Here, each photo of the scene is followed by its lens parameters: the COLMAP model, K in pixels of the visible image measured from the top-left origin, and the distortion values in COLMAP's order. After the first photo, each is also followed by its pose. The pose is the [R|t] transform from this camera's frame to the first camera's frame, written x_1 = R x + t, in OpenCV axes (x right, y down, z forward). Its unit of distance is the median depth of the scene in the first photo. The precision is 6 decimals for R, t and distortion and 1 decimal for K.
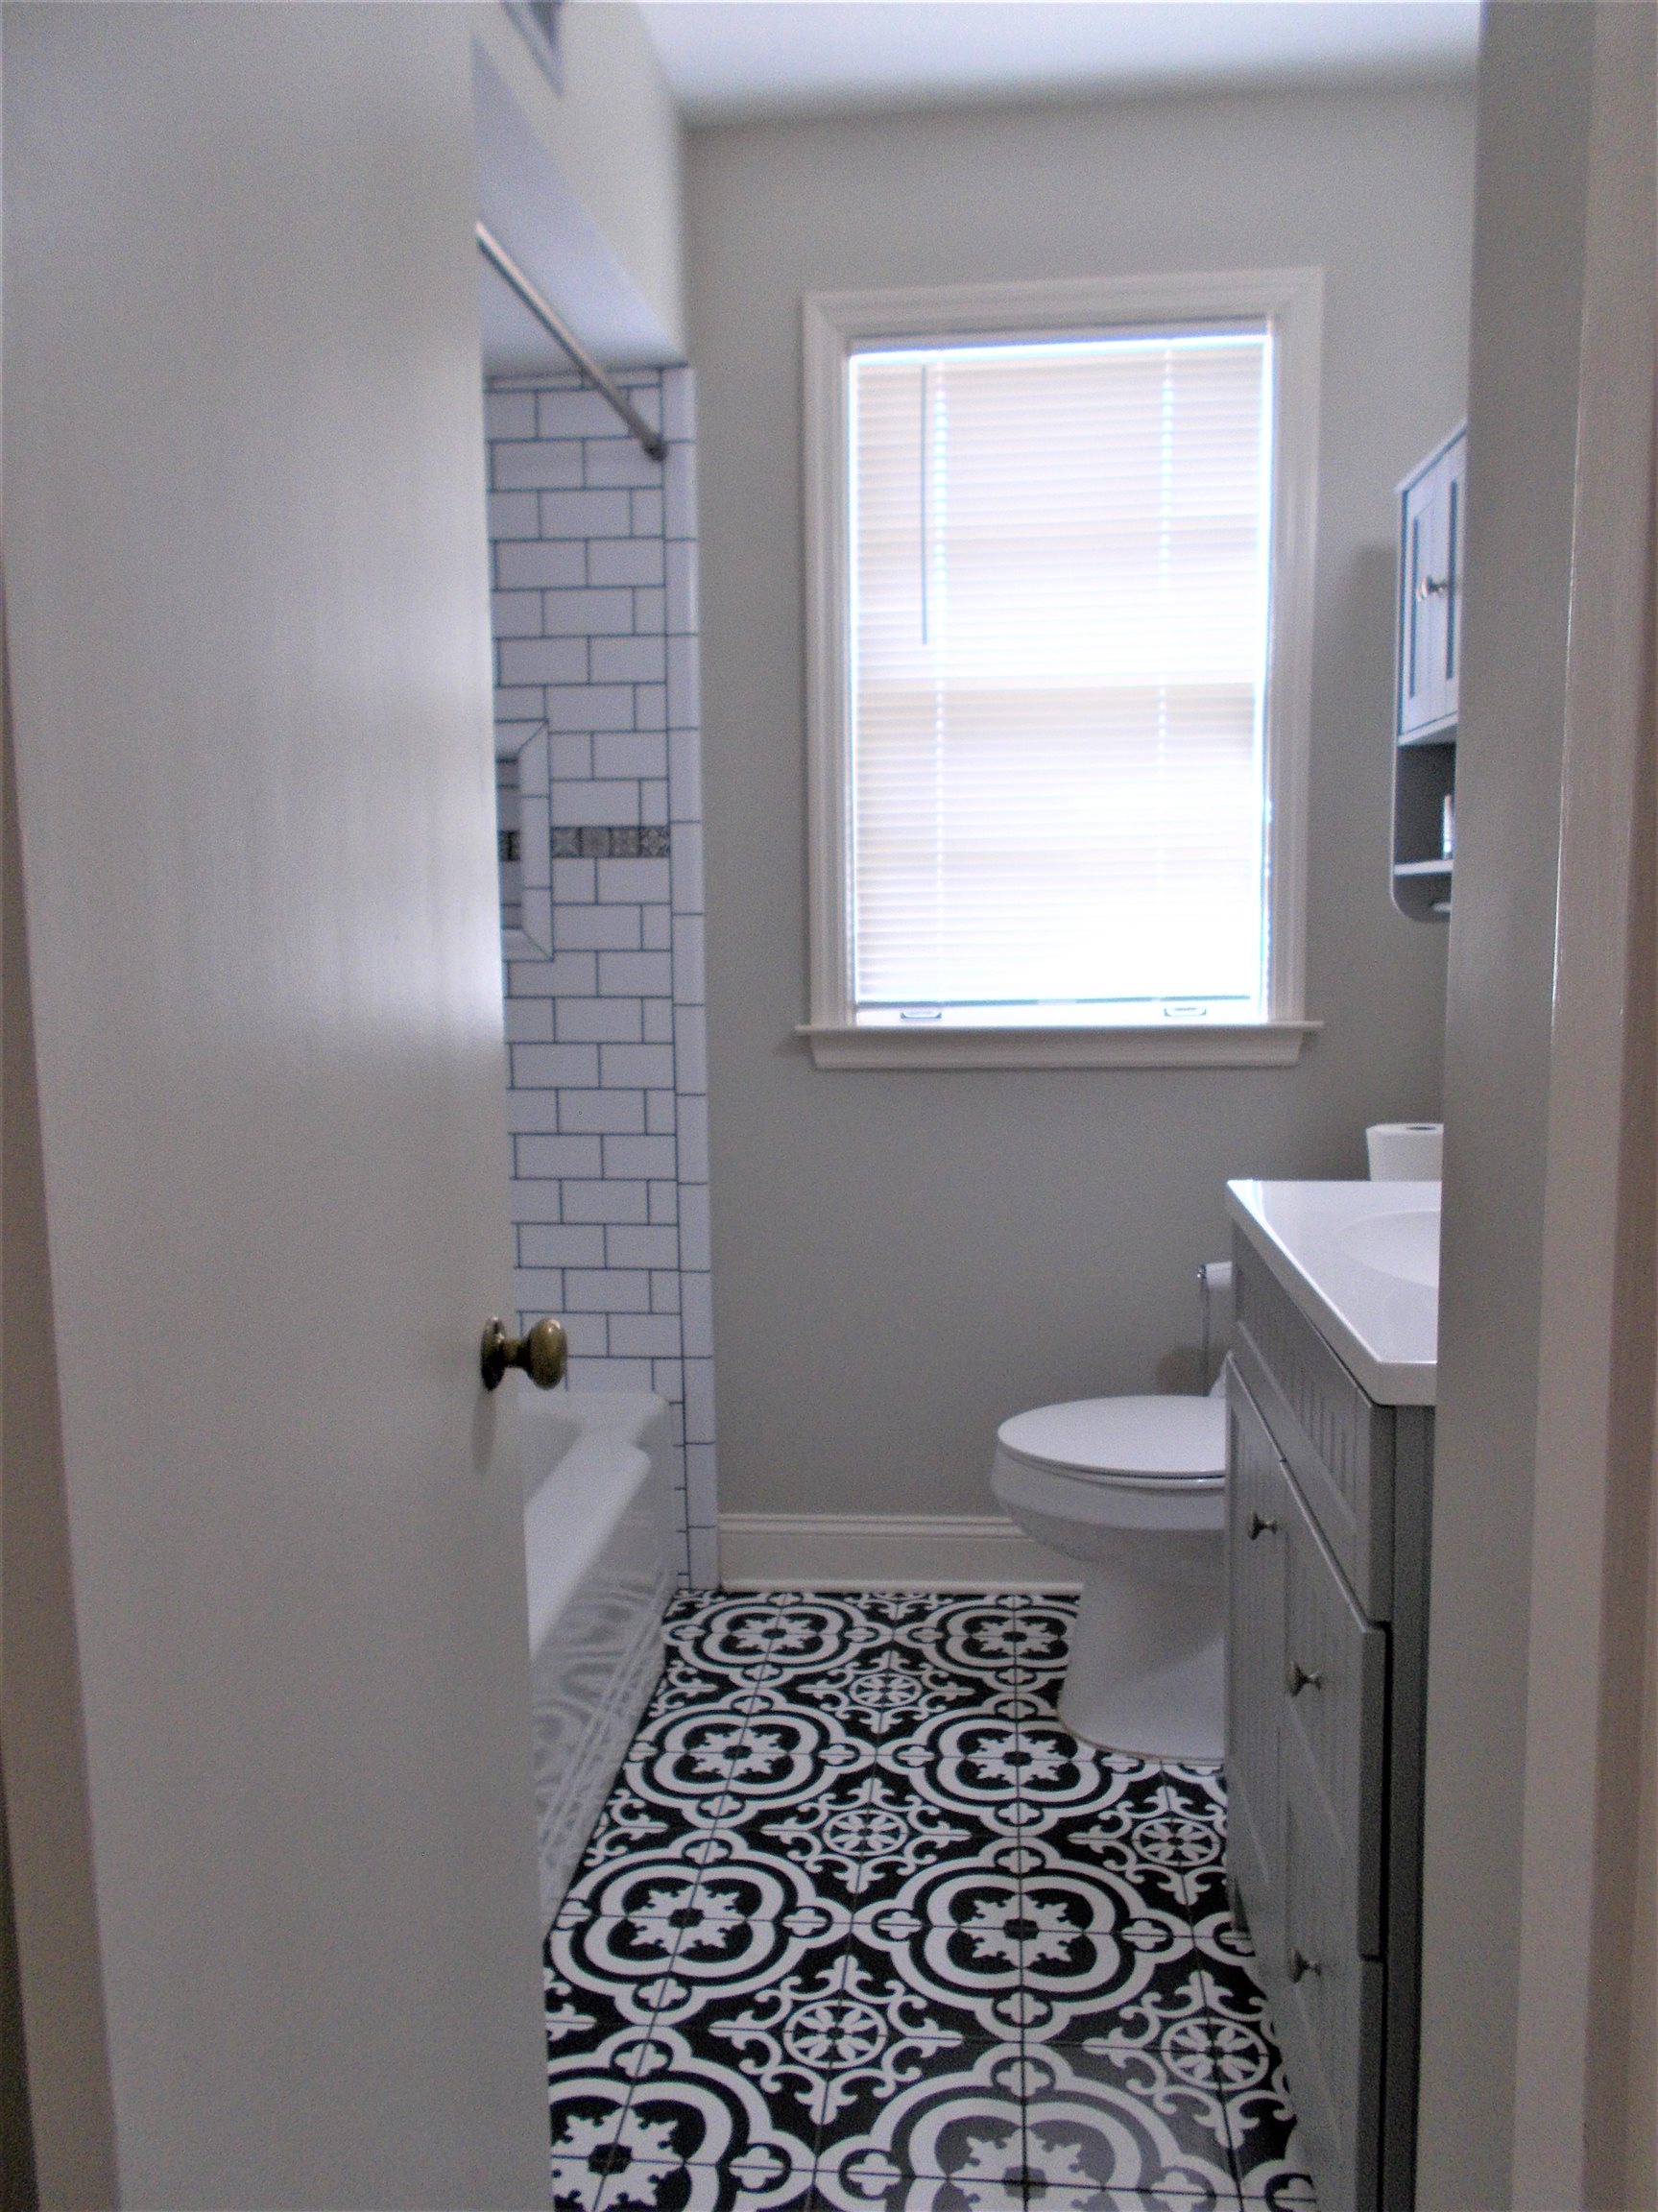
lens RADIAL K [[1745.7, 0, 832.7], [0, 1745.7, 1106.9], [0, 0, 1]] dist [0.035722, -0.023014]
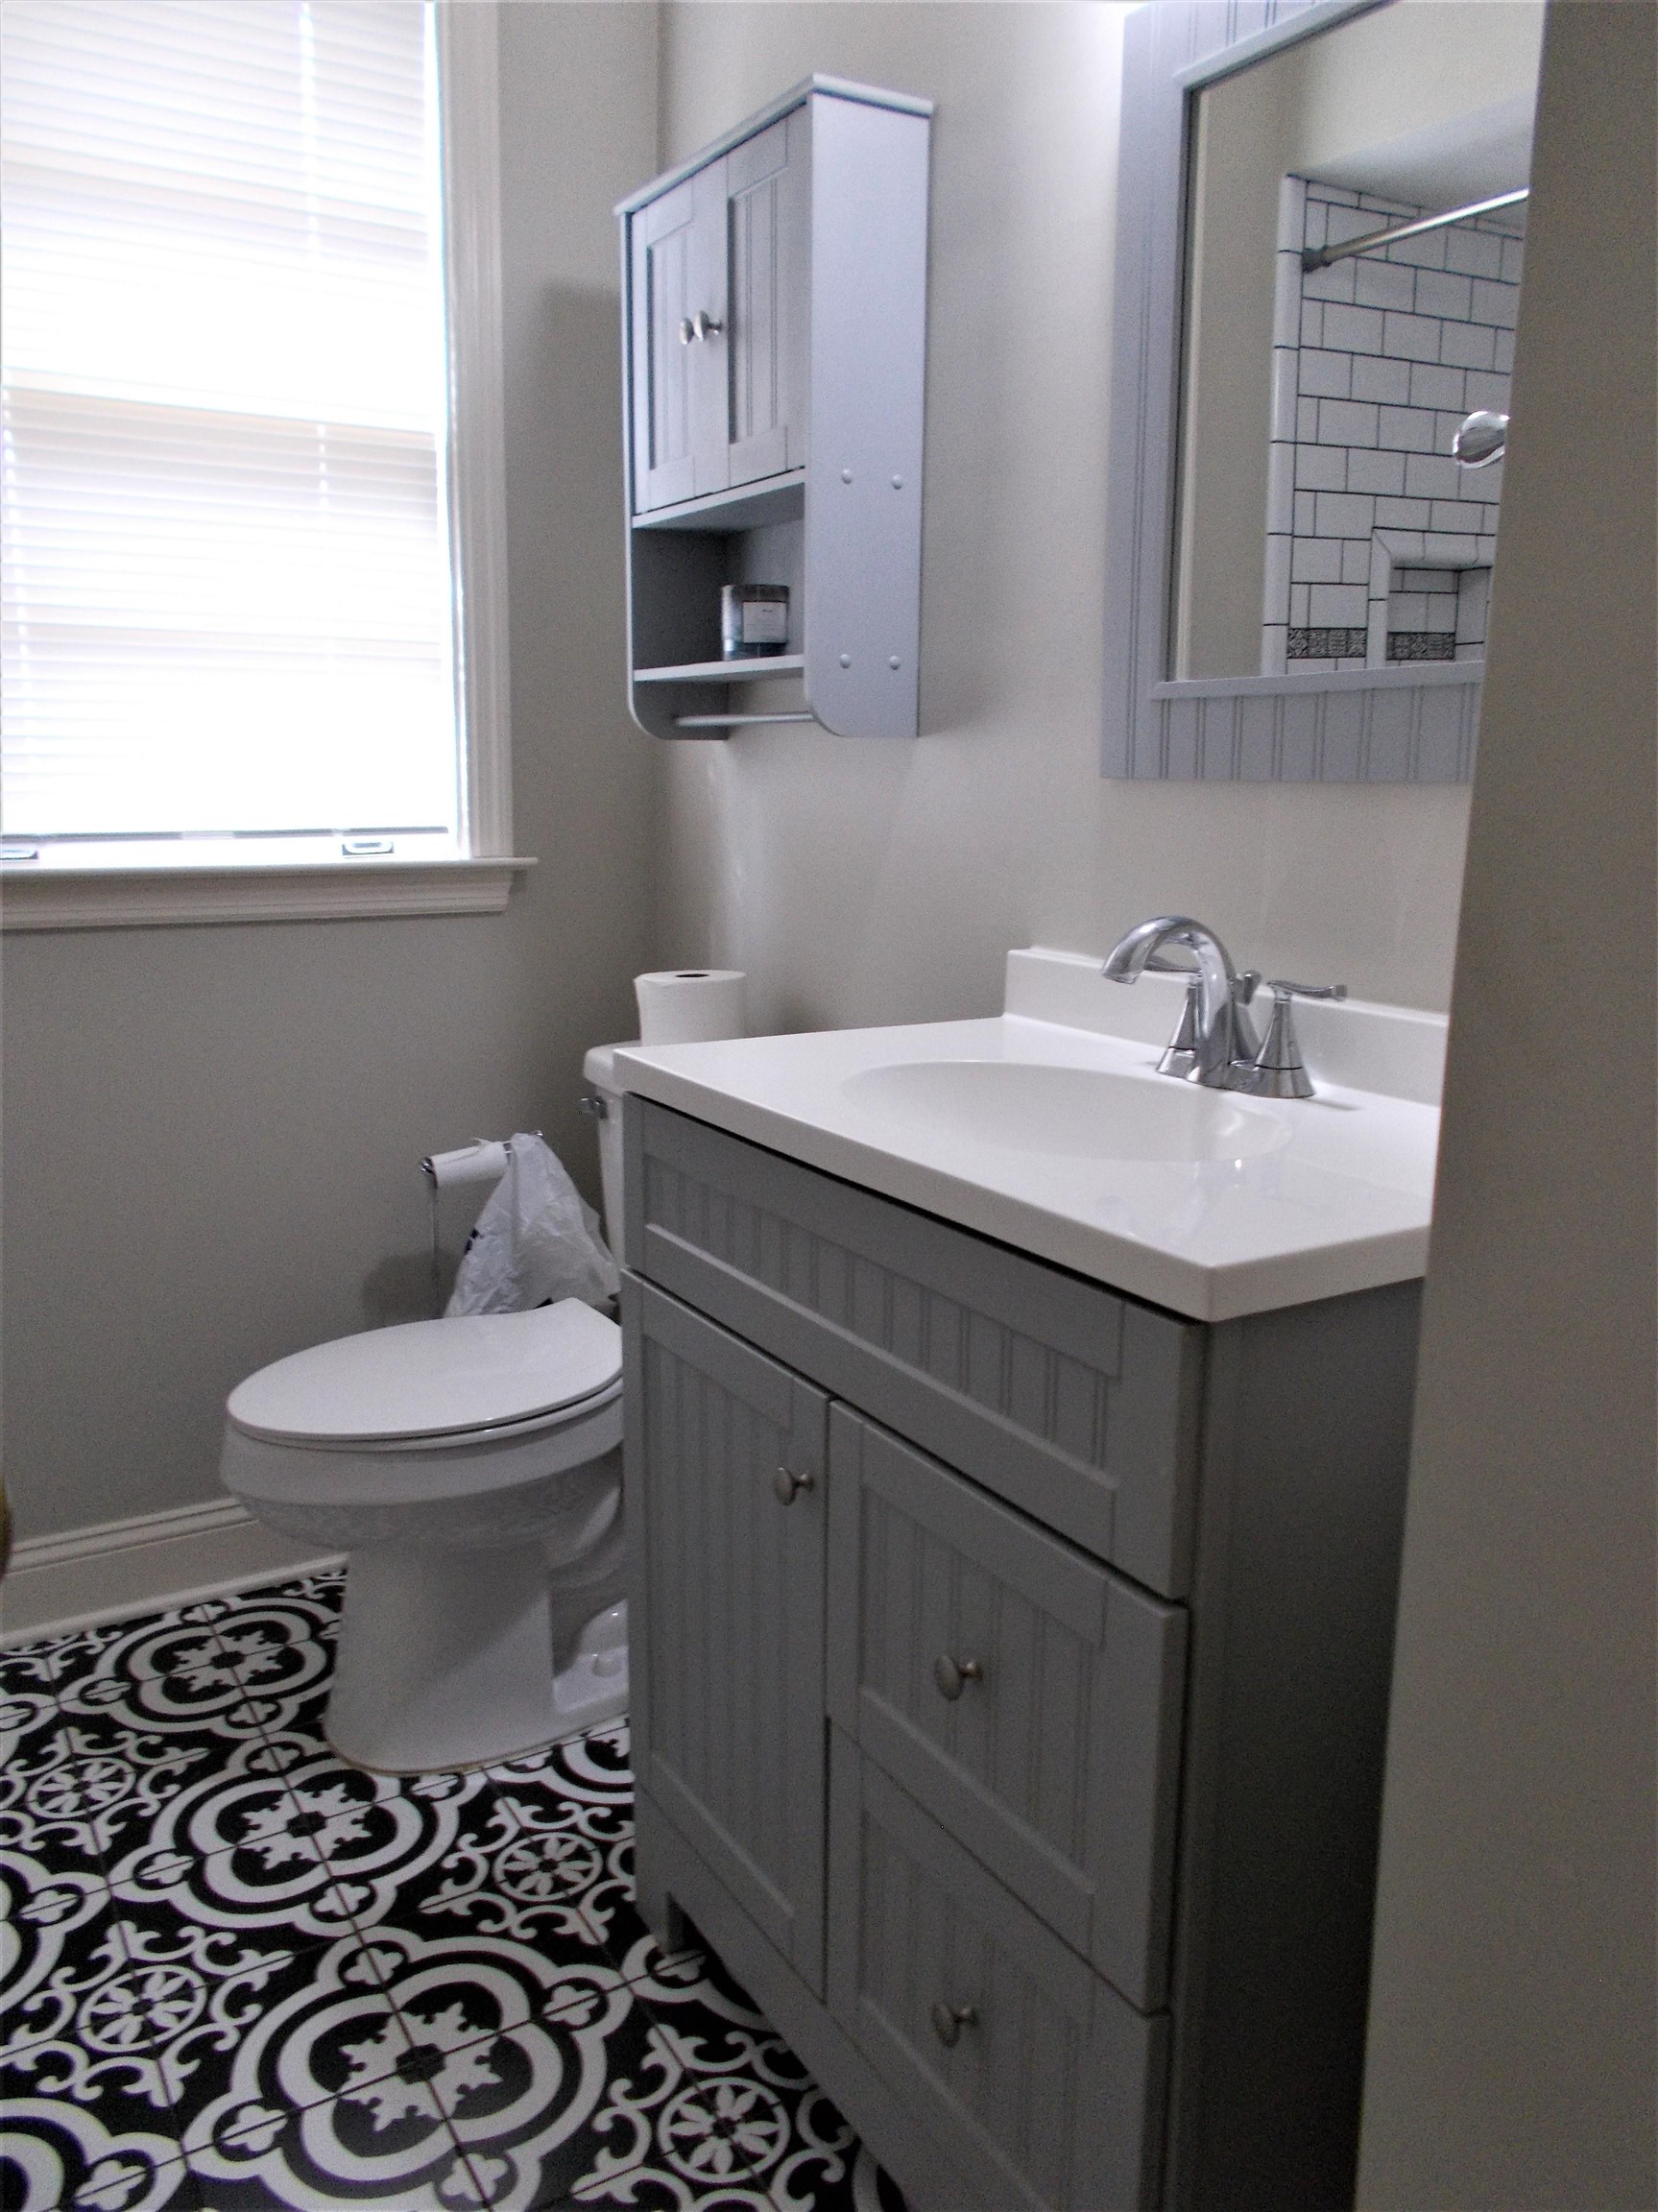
lens RADIAL K [[1745.7, 0, 829.1], [0, 1745.7, 1105.6], [0, 0, 1]] dist [0.035722, -0.023014]
pose [[0.805332, -0.093136, 0.585462, -0.131202], [0.048501, 0.994622, 0.091510, 0.000174], [-0.590836, -0.045301, 0.805519, 0.260952]]
